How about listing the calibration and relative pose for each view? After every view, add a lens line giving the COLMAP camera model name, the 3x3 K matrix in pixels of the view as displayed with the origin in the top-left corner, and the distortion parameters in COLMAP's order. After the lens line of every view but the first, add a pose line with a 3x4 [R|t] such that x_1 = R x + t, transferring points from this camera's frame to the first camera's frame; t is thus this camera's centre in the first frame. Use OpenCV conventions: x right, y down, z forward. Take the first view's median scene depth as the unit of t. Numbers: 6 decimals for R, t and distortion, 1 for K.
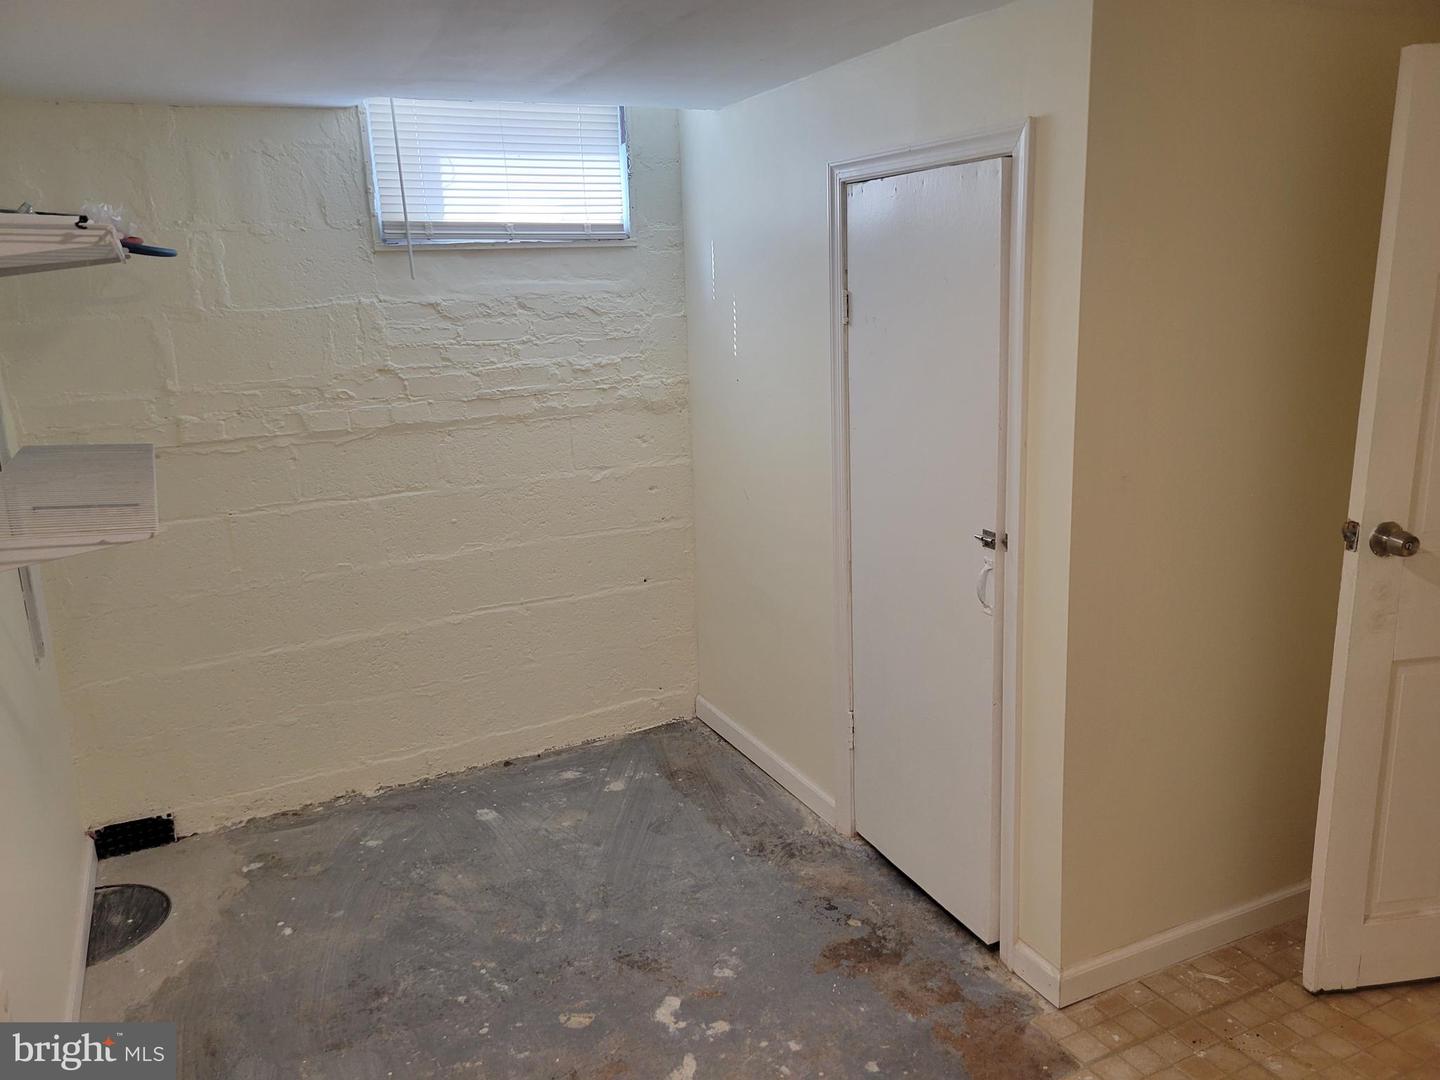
lens RADIAL K [[1076.8, 0, 718.4], [0, 1076.8, 537.1], [0, 0, 1]] dist [0.042851, -0.017421]
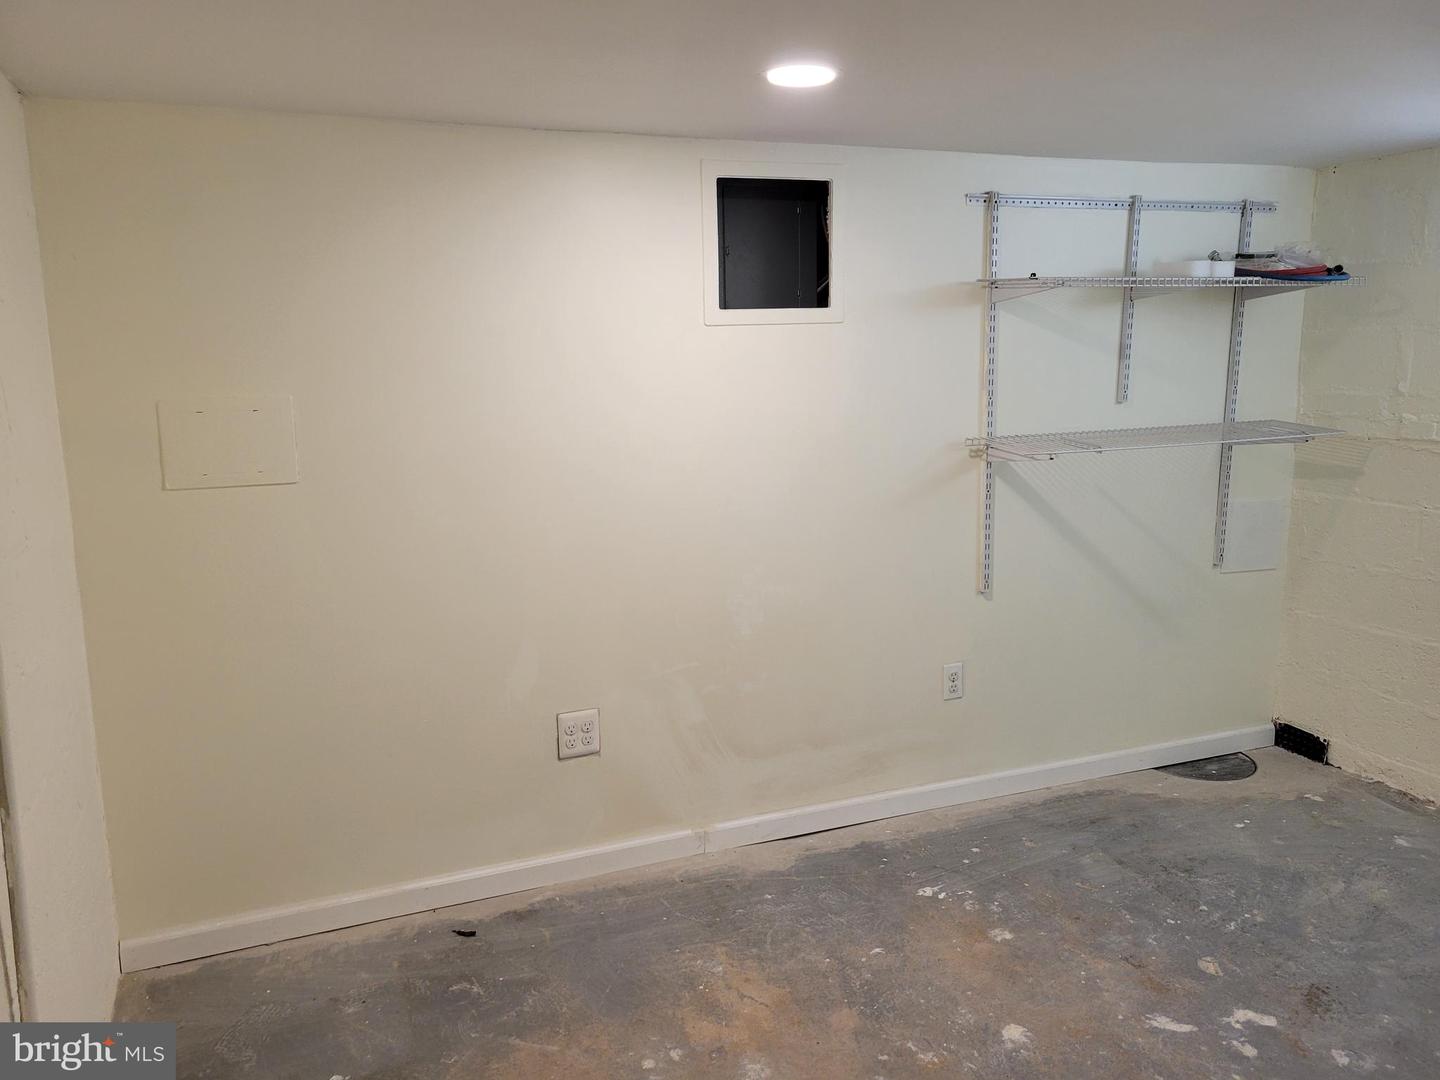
lens RADIAL K [[1076.8, 0, 719.1], [0, 1076.8, 539.4], [0, 0, 1]] dist [0.042851, -0.017421]
pose [[-0.067920, 0.223256, -0.972391, 0.756011], [-0.215692, 0.948306, 0.232792, -0.104142], [0.974097, 0.225548, -0.016254, 0.360771]]
